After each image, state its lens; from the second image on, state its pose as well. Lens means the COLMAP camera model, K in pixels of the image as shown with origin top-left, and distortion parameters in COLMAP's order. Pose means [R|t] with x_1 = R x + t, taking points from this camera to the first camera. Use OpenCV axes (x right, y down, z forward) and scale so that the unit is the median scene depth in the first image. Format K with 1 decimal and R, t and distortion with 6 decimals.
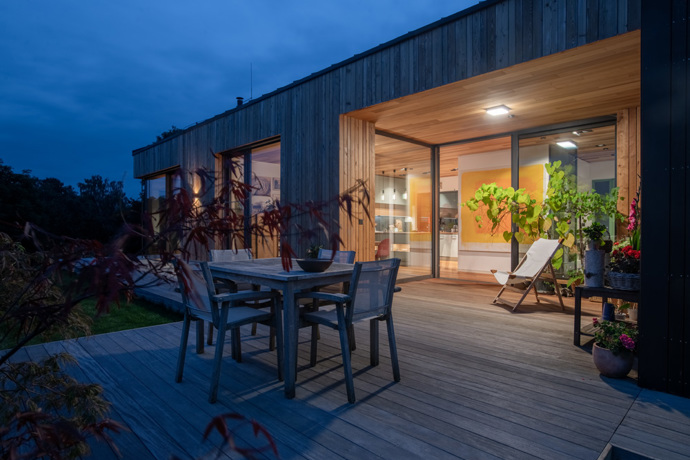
lens RADIAL K [[397.7, 0, 345.0], [0, 397.7, 230.0], [0, 0, 1]] dist [-0.000440, 0.000057]
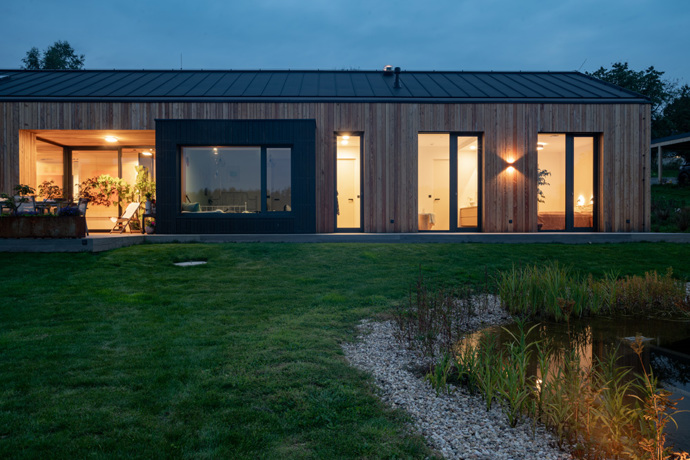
lens RADIAL K [[545.7, 0, 345.0], [0, 545.7, 230.0], [0, 0, 1]] dist [-0.002341, -0.000724]
pose [[0.687979, -0.007718, 0.725690, -0.717215], [0.008275, 0.999962, 0.002790, 0.144123], [-0.725684, 0.004086, 0.688017, -1.557586]]
